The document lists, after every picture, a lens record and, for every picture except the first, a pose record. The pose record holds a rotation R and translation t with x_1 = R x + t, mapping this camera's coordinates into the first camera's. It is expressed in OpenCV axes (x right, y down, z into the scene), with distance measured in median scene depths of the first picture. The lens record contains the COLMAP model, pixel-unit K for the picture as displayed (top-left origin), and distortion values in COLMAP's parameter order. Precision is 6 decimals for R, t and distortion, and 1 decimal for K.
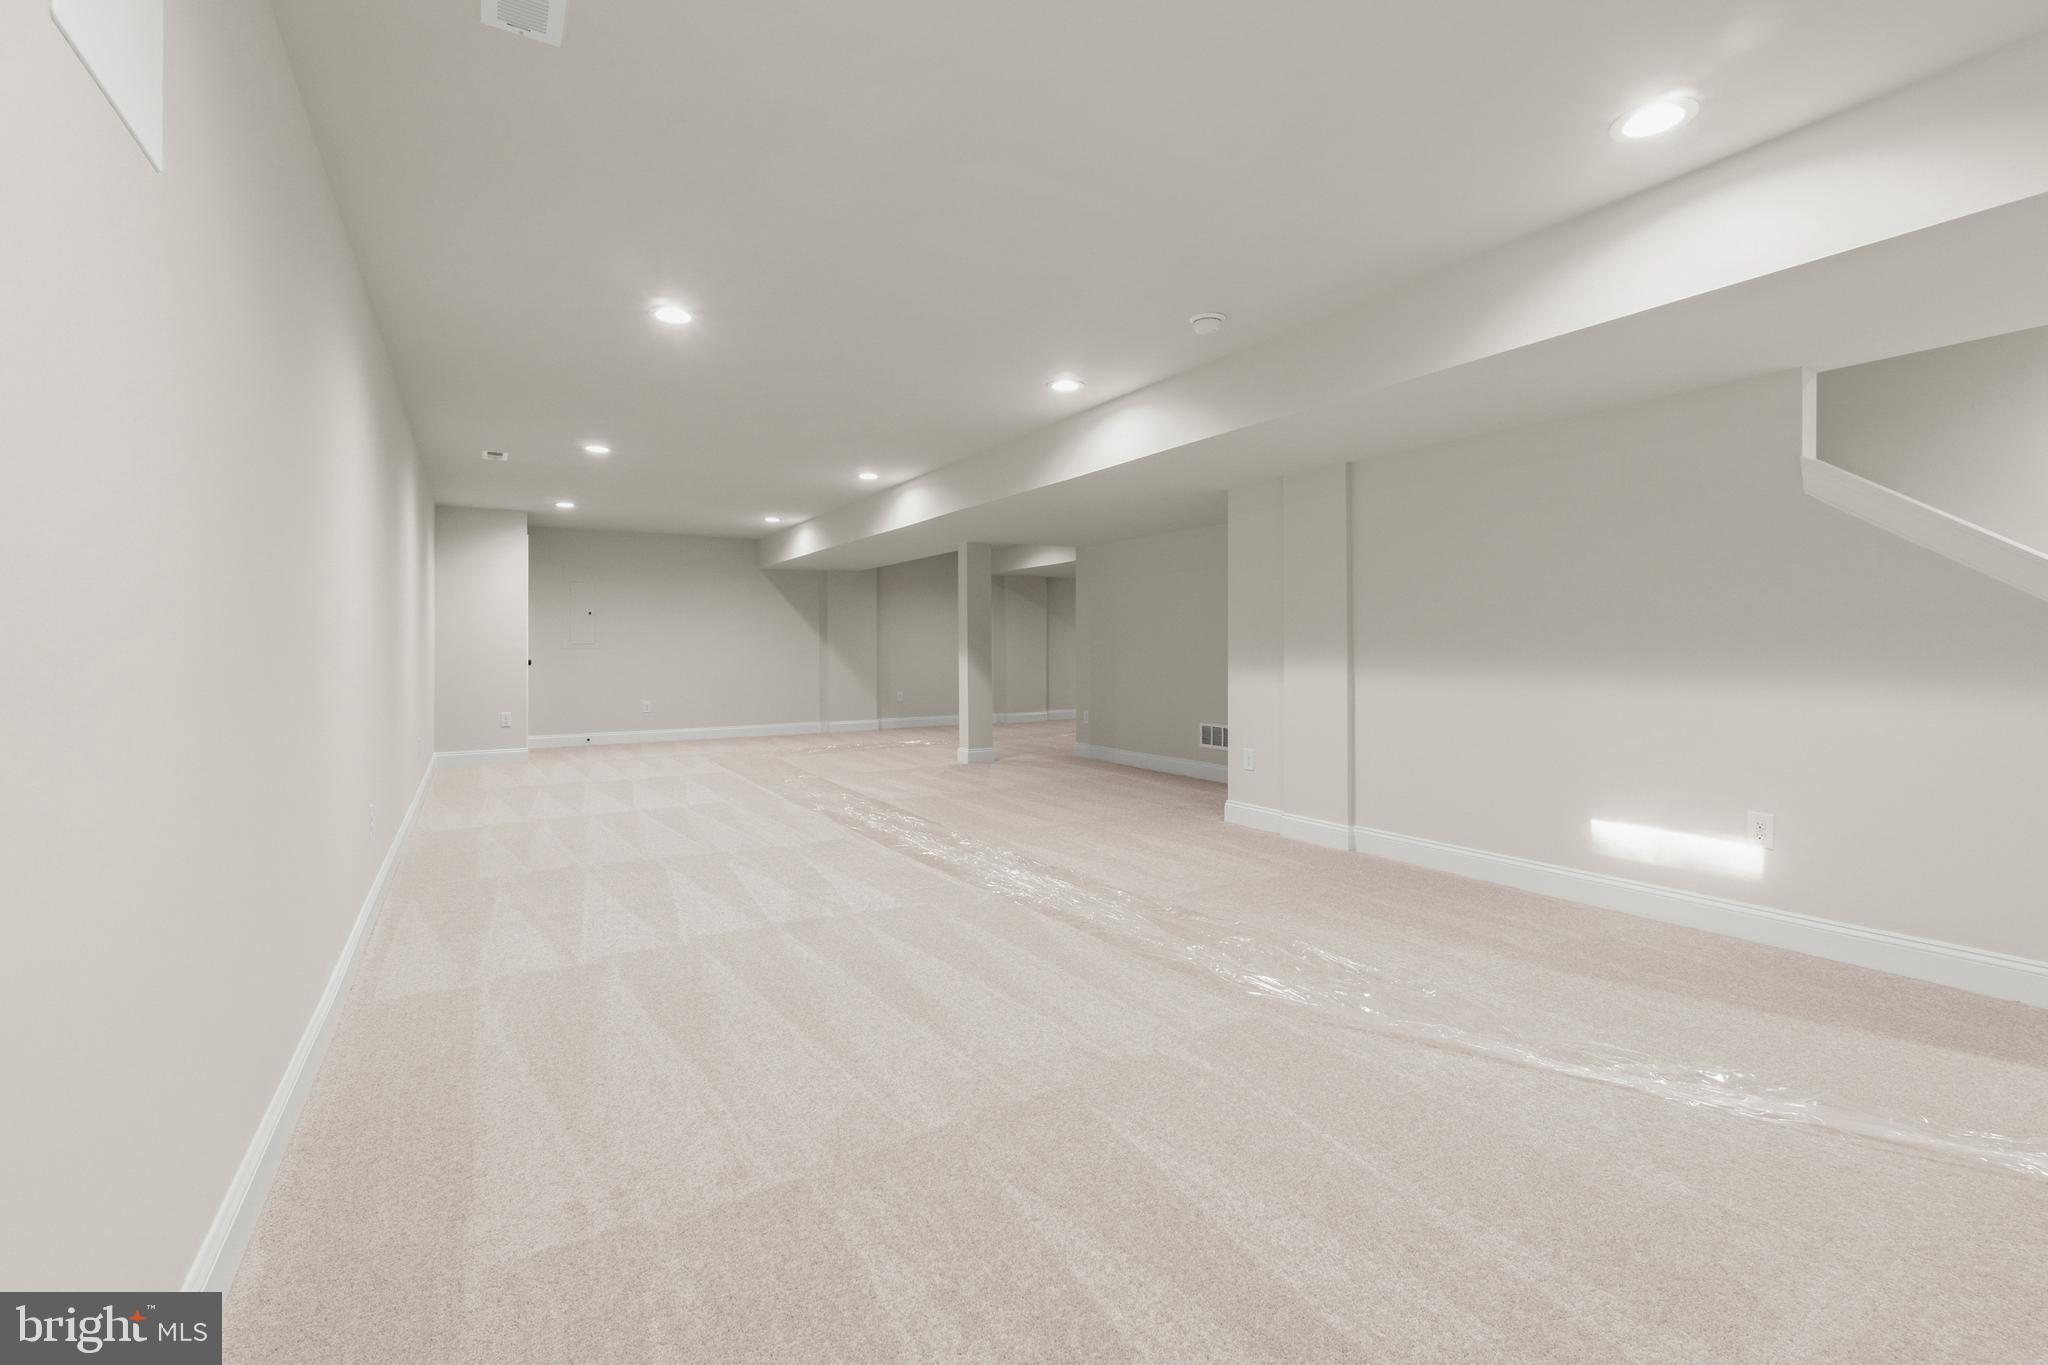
lens RADIAL K [[904.1, 0, 1023.3], [0, 904.1, 649.8], [0, 0, 1]] dist [0.030348, 0.000025]
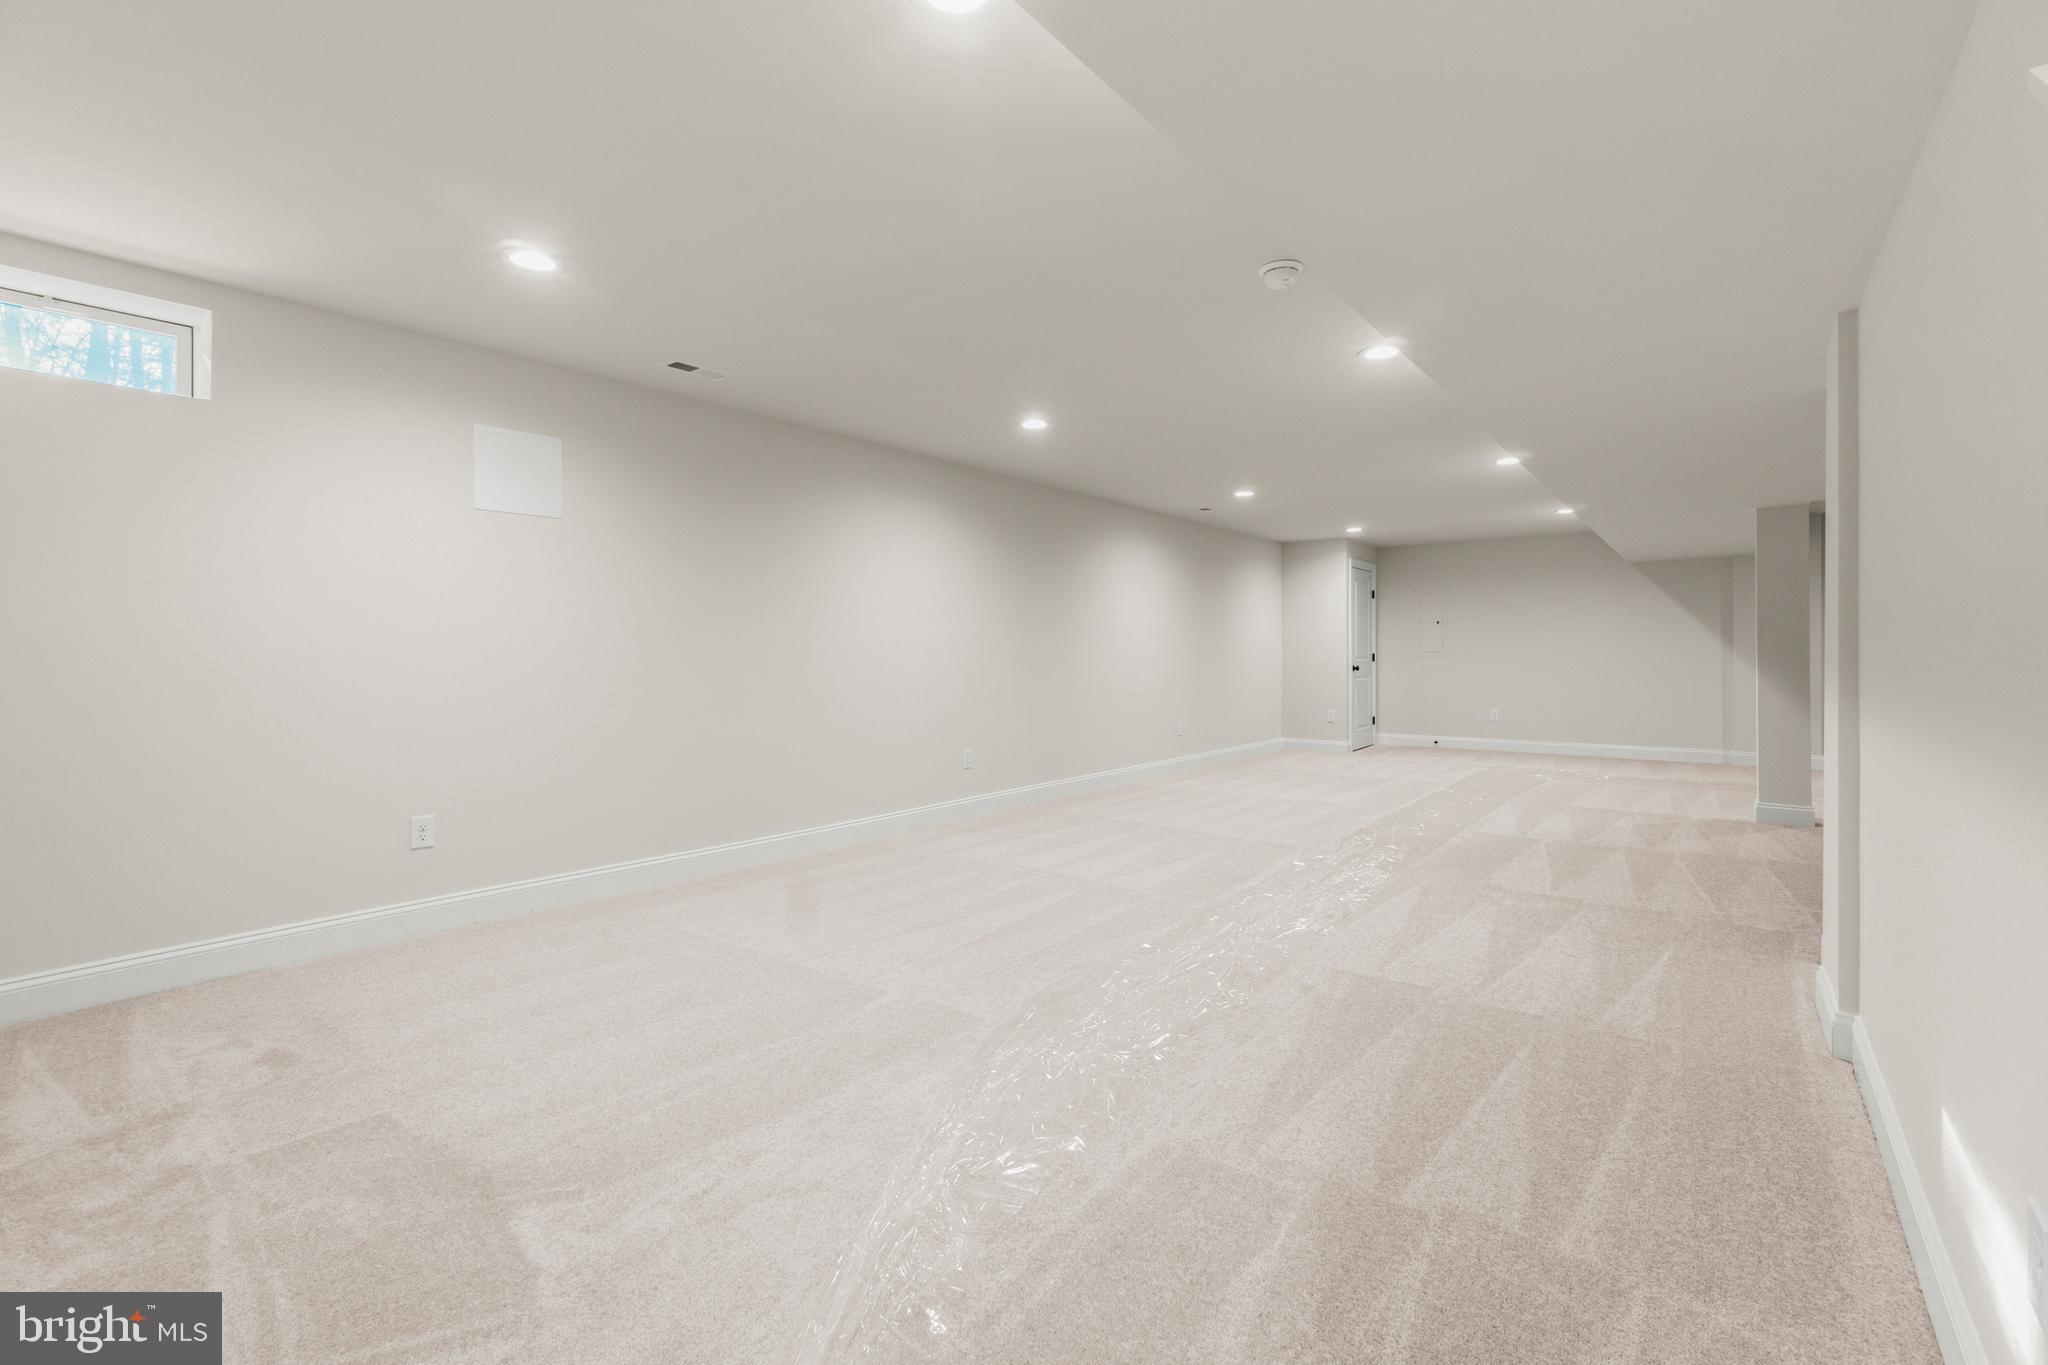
lens RADIAL K [[883.8, 0, 1025.4], [0, 883.8, 660.2], [0, 0, 1]] dist [-0.002132, -0.000041]
pose [[0.343875, 0.008406, -0.938978, 0.322166], [0.002735, 0.999947, 0.009953, -0.008186], [0.939012, -0.005991, 0.343834, 0.196555]]
